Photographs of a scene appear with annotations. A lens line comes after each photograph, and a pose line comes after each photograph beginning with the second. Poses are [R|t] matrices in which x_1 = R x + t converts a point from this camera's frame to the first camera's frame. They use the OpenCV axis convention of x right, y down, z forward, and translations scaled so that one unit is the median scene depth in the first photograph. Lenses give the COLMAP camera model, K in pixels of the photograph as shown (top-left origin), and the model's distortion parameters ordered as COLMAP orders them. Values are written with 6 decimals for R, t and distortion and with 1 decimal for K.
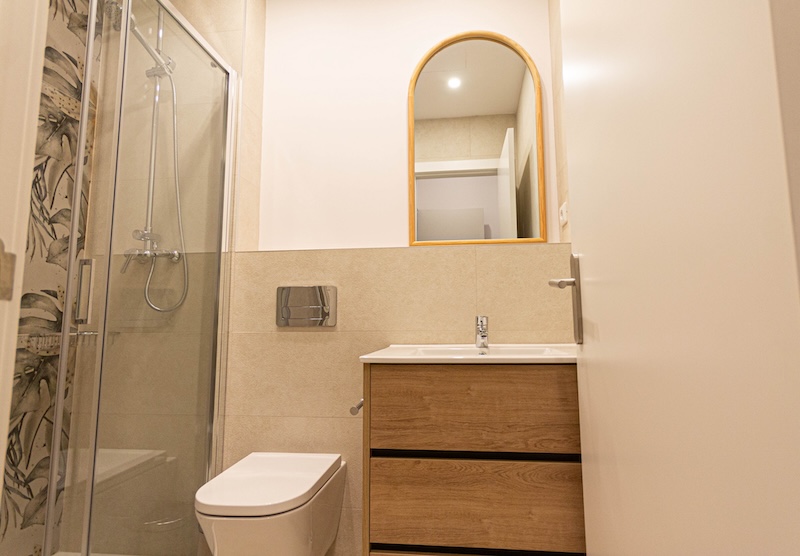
lens RADIAL K [[422.3, 0, 402.6], [0, 422.3, 277.0], [0, 0, 1]] dist [-0.002079, 0.002103]
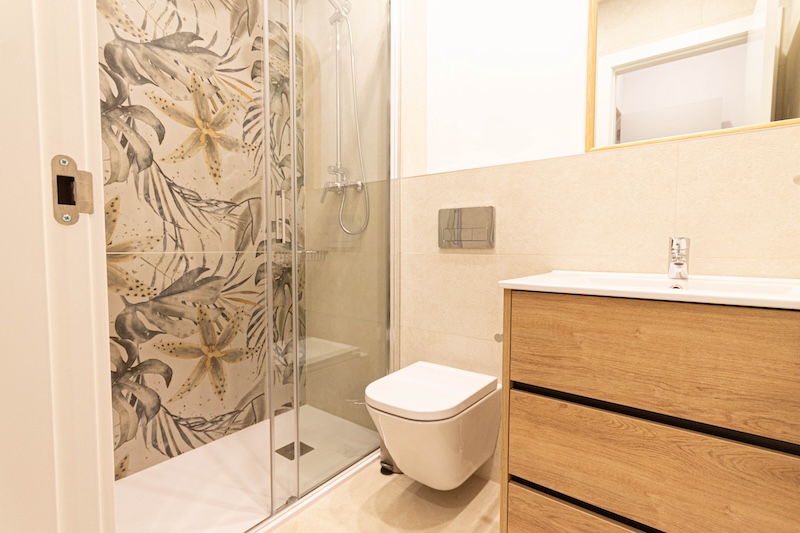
lens RADIAL K [[381.4, 0, 399.0], [0, 381.4, 266.0], [0, 0, 1]] dist [0.002773, 0.002399]
pose [[0.860415, 0.037958, -0.508178, 0.097193], [0.040068, 0.989095, 0.141721, 0.024546], [0.508016, -0.142301, 0.849512, 0.154502]]
